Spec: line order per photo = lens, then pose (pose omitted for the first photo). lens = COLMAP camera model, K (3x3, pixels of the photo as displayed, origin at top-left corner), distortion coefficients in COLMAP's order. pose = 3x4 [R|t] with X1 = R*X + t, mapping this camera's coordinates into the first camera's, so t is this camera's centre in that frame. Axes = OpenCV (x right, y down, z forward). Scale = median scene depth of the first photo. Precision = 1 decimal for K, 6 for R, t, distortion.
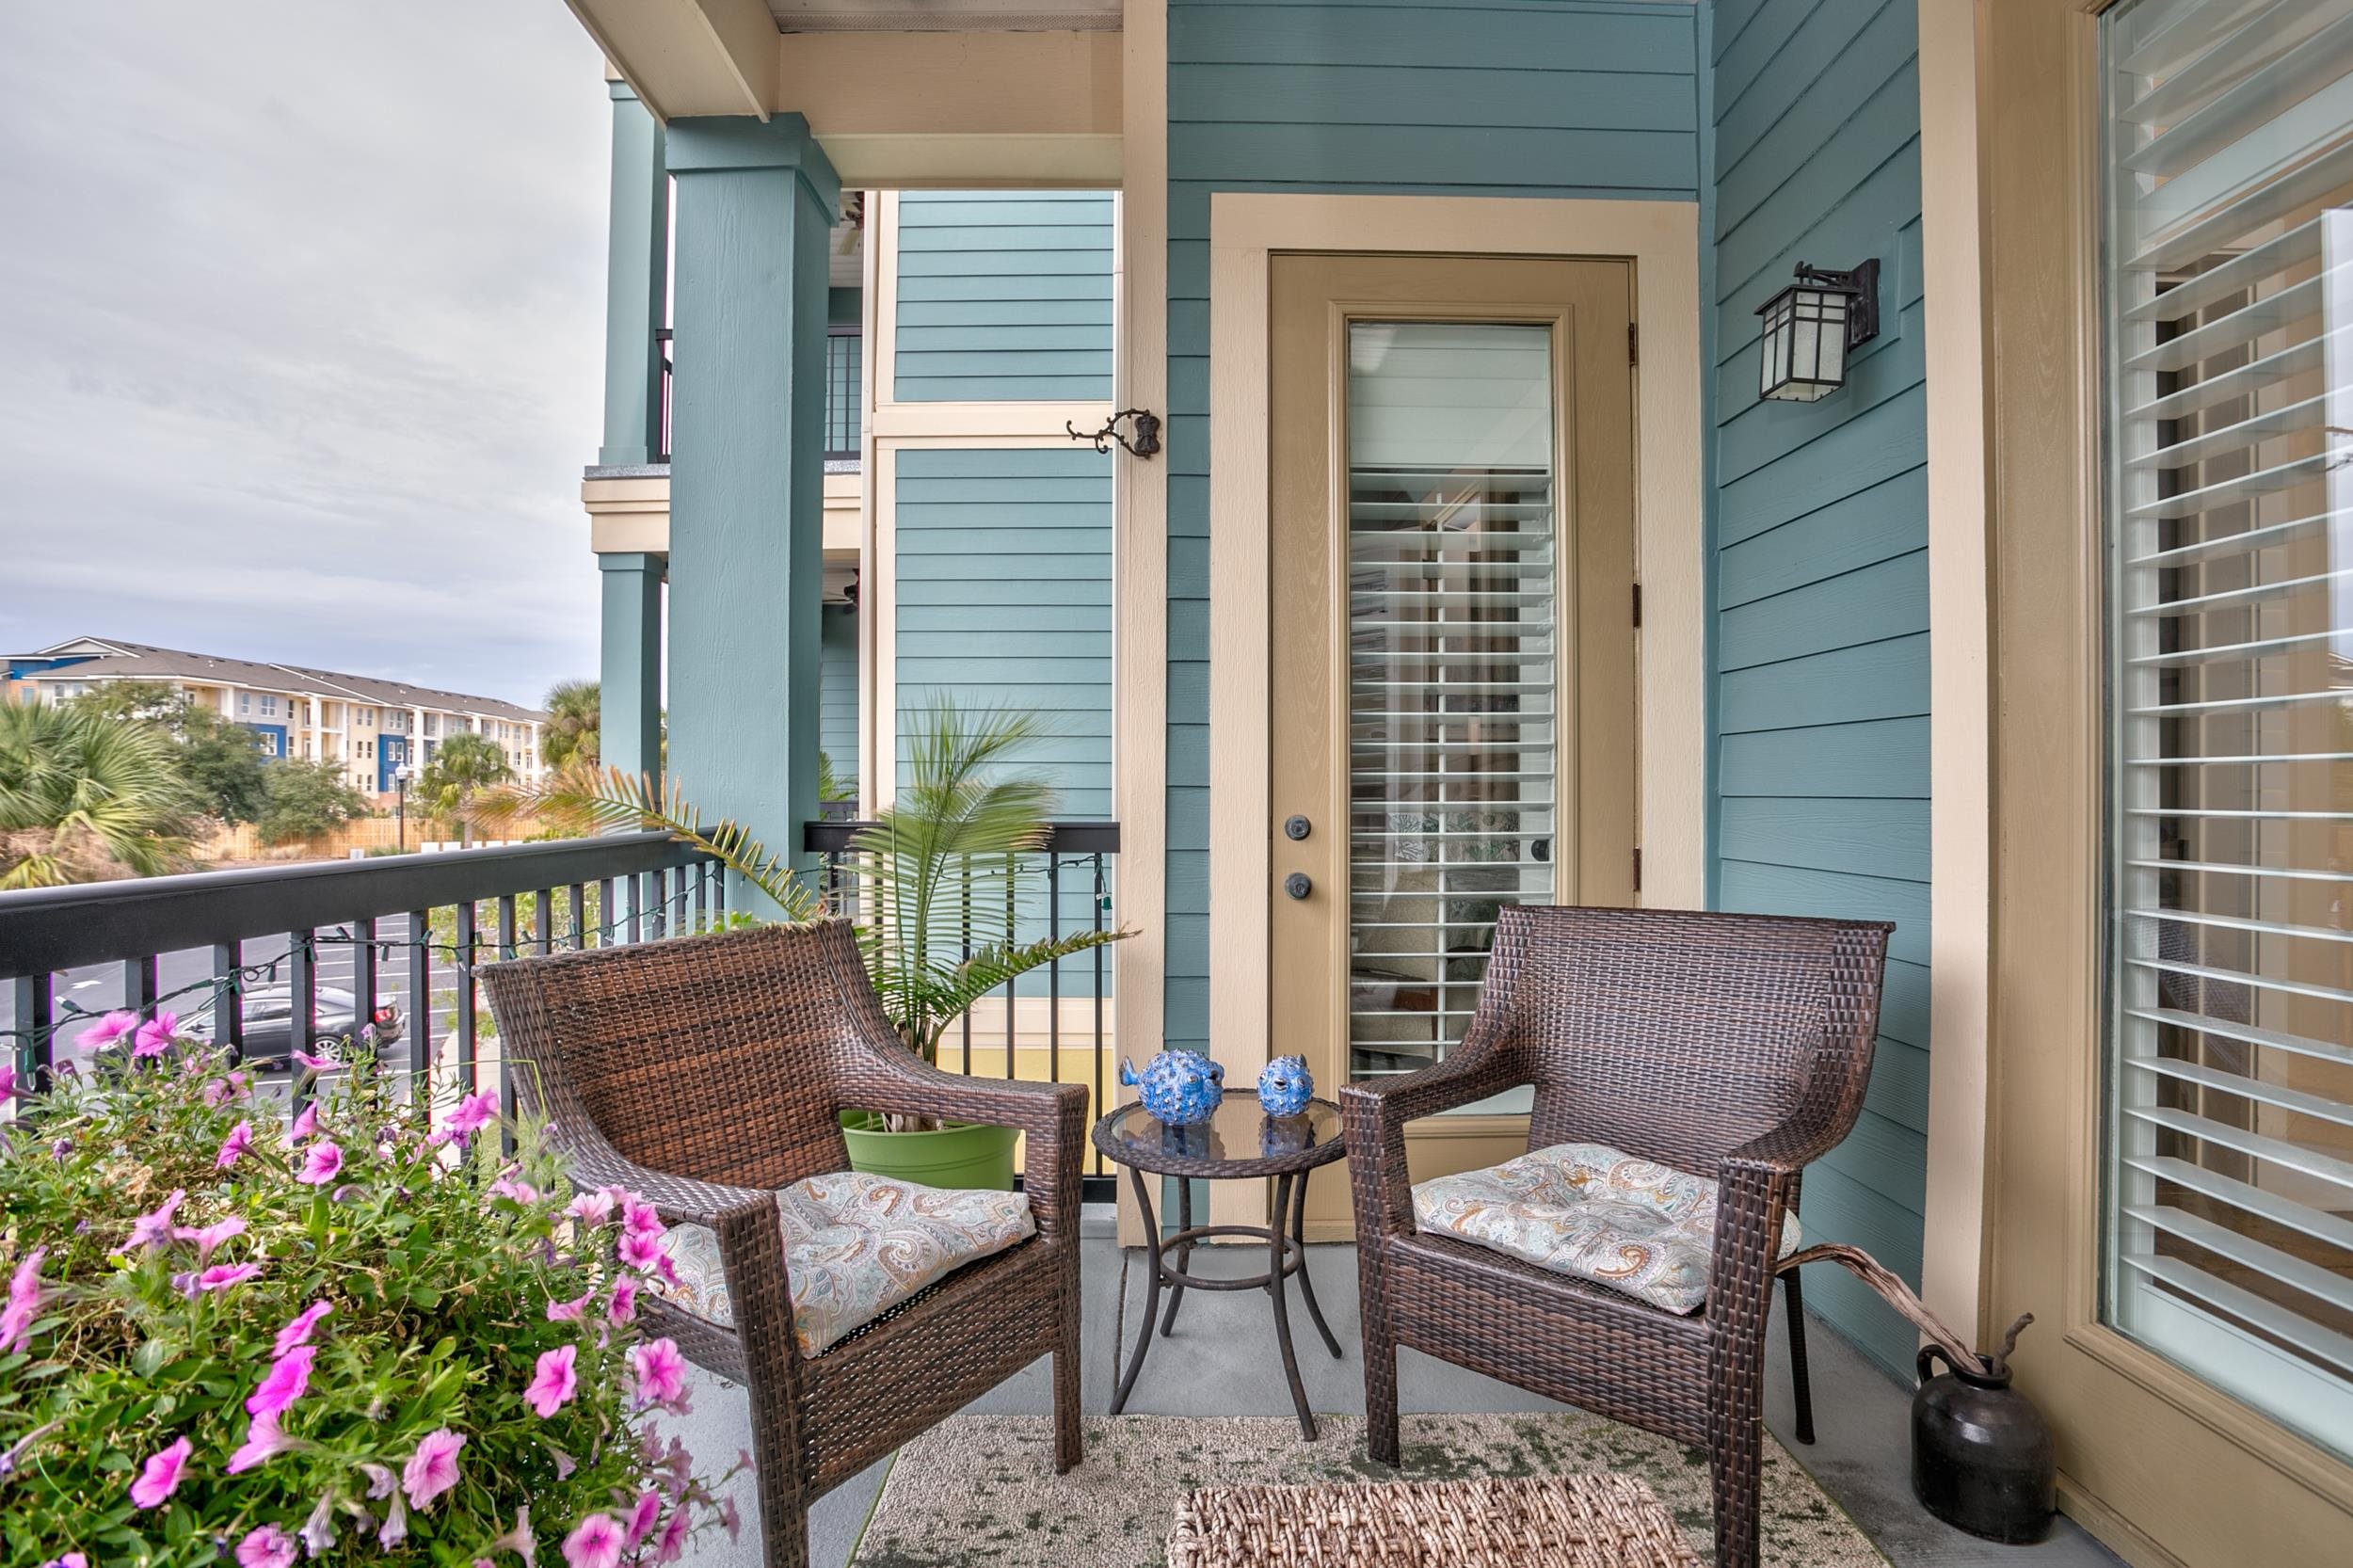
lens RADIAL K [[1117.7, 0, 1162.8], [0, 1117.7, 791.7], [0, 0, 1]] dist [-0.076391, 0.031755]
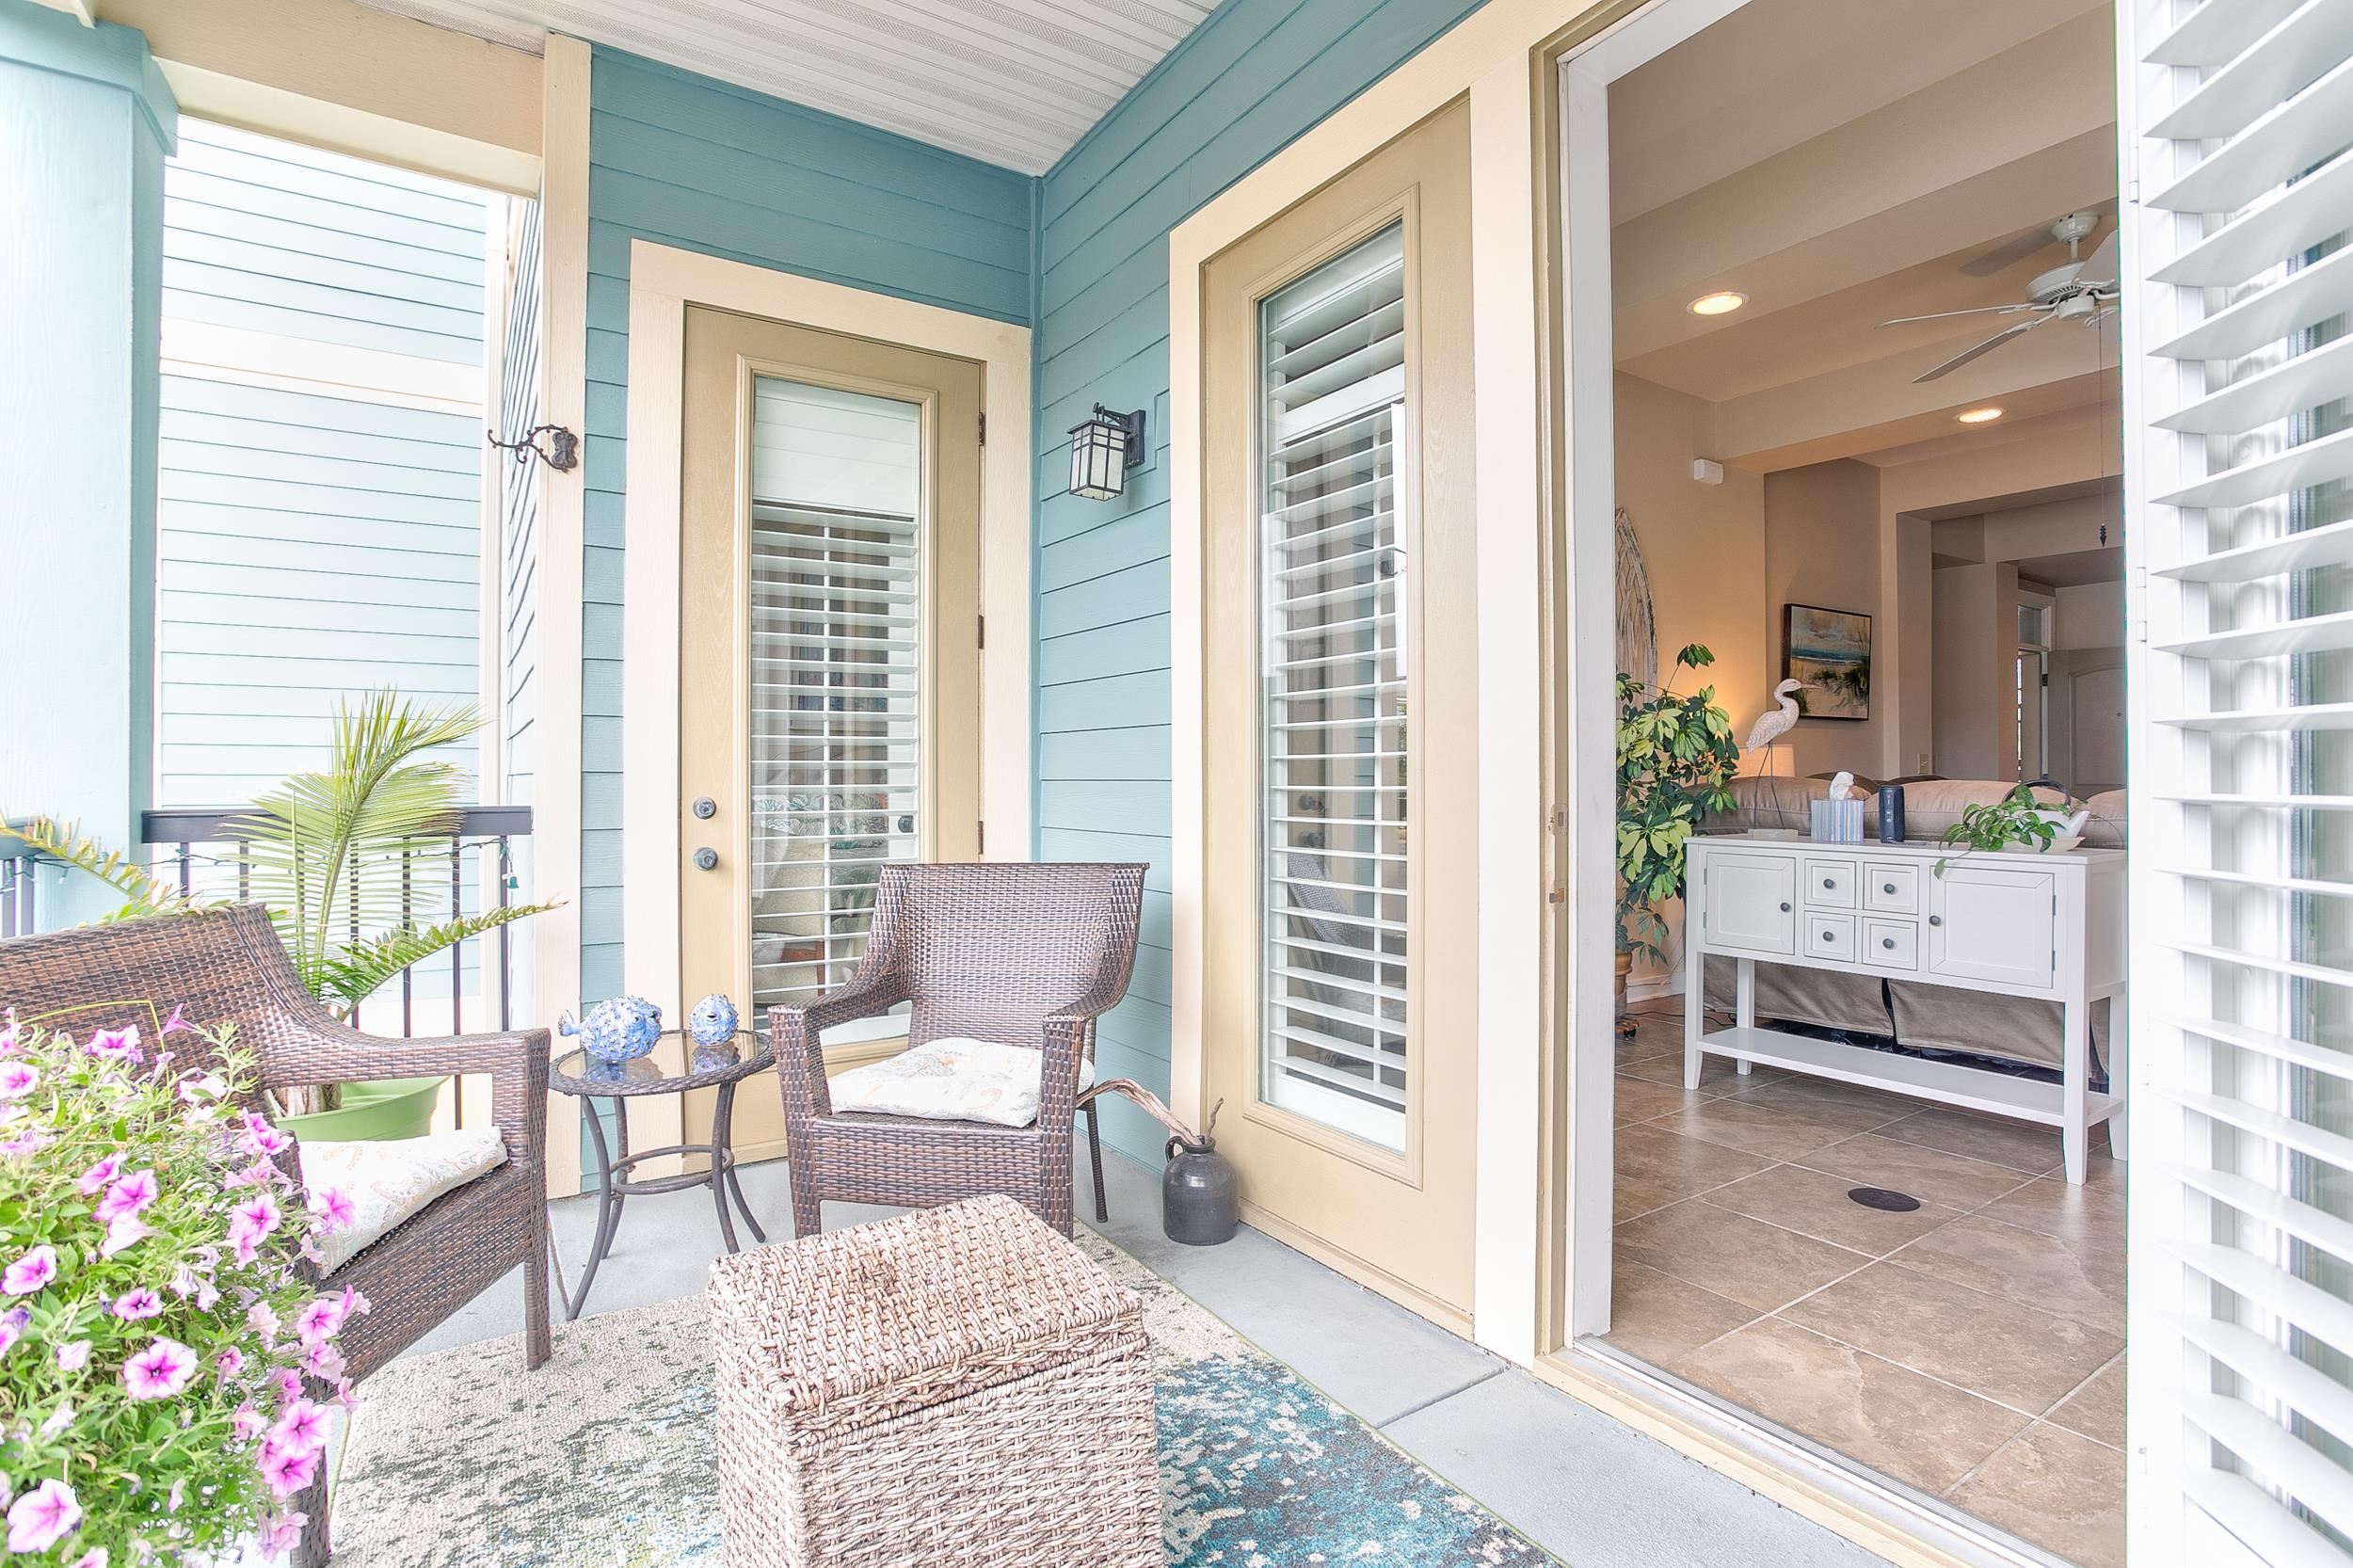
lens RADIAL K [[1137.2, 0, 1170.6], [0, 1137.2, 773.3], [0, 0, 1]] dist [-0.055015, 0.031521]
pose [[0.833772, -0.000925, 0.552108, -0.153809], [0.003519, 0.999987, -0.003639, 0.003077], [-0.552097, 0.004977, 0.833765, -0.300986]]
